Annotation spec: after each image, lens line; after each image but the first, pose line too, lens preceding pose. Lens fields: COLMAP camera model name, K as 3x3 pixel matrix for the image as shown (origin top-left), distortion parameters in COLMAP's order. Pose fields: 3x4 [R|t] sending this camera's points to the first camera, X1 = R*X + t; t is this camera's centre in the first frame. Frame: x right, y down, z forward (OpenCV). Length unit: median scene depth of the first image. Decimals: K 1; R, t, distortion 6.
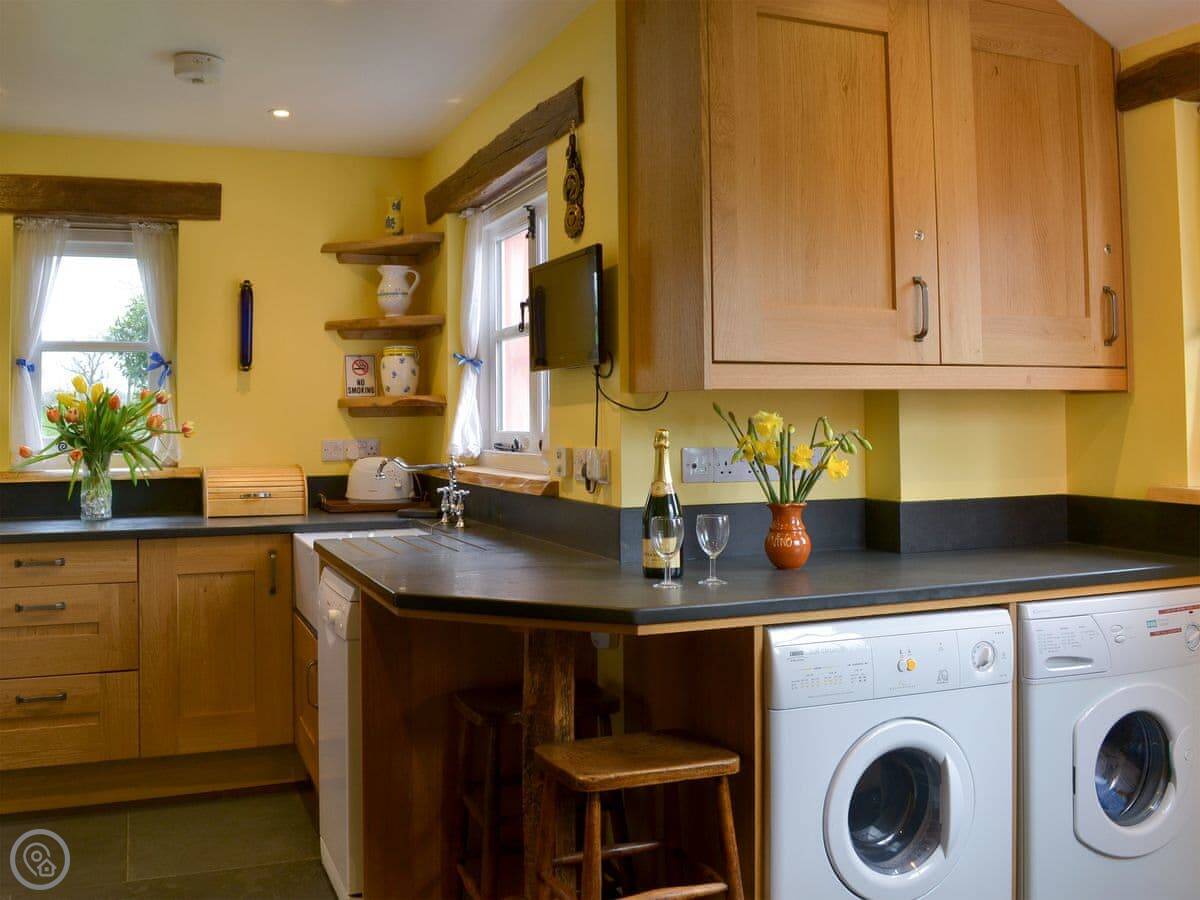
lens RADIAL K [[1151.2, 0, 602.8], [0, 1151.2, 489.0], [0, 0, 1]] dist [-0.079773, 0.019569]
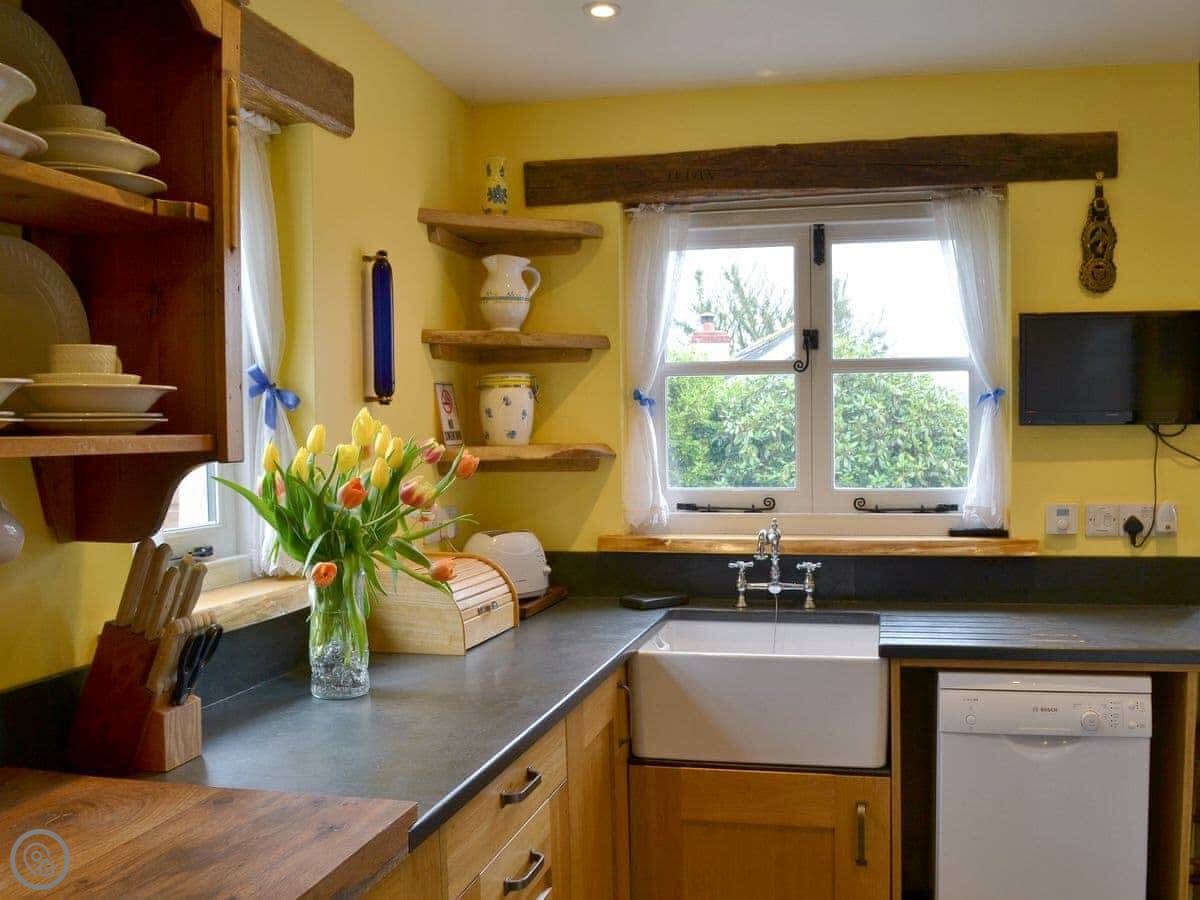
lens RADIAL K [[1151.2, 0, 602.8], [0, 1151.2, 489.0], [0, 0, 1]] dist [-0.079773, 0.019569]
pose [[0.568137, -0.048526, 0.821502, -0.770833], [0.053454, 0.998328, 0.022003, -0.067612], [-0.821196, 0.031412, 0.569781, 0.576836]]
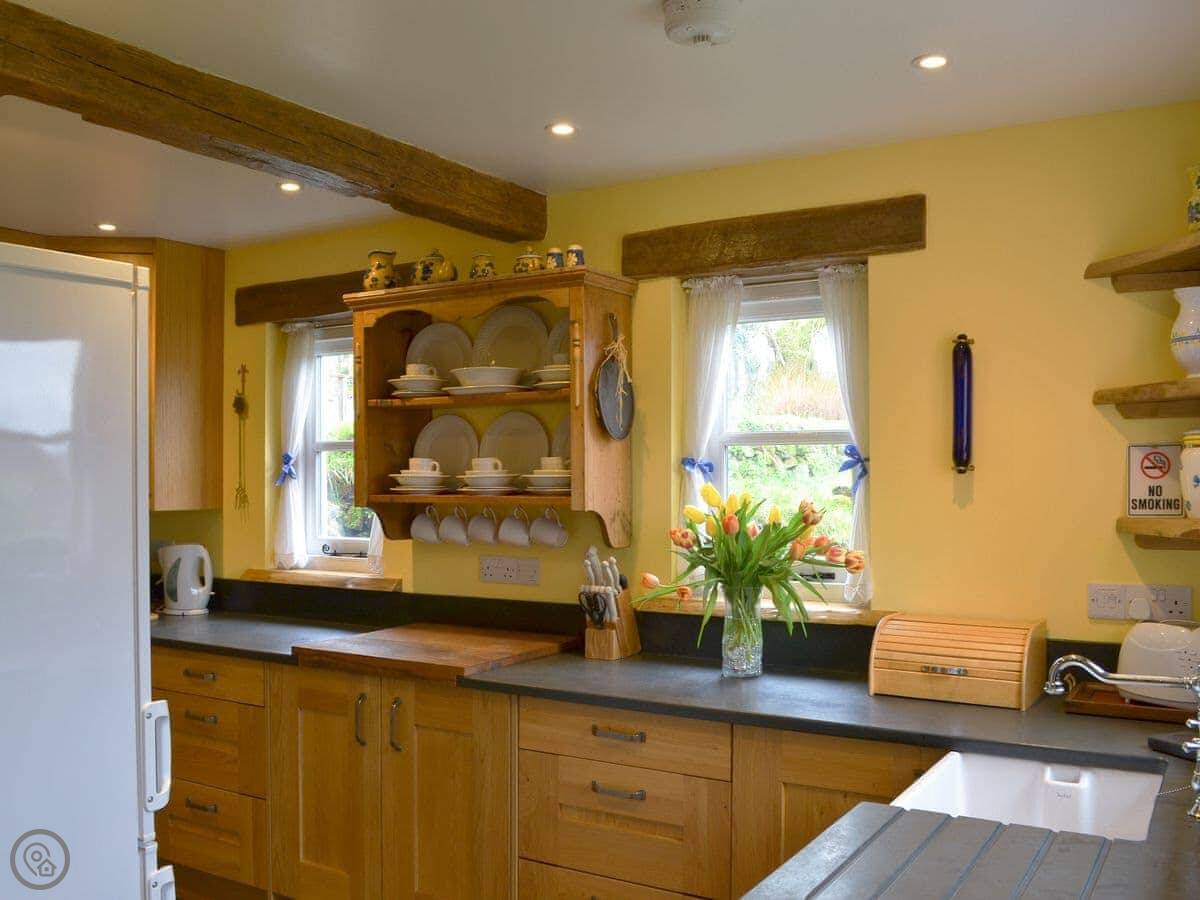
lens RADIAL K [[1151.2, 0, 602.8], [0, 1151.2, 489.0], [0, 0, 1]] dist [-0.079773, 0.019569]
pose [[0.581890, 0.019682, -0.813029, 0.102404], [-0.052616, 0.998524, -0.013485, -0.076688], [0.811564, 0.050626, 0.582066, 0.466414]]
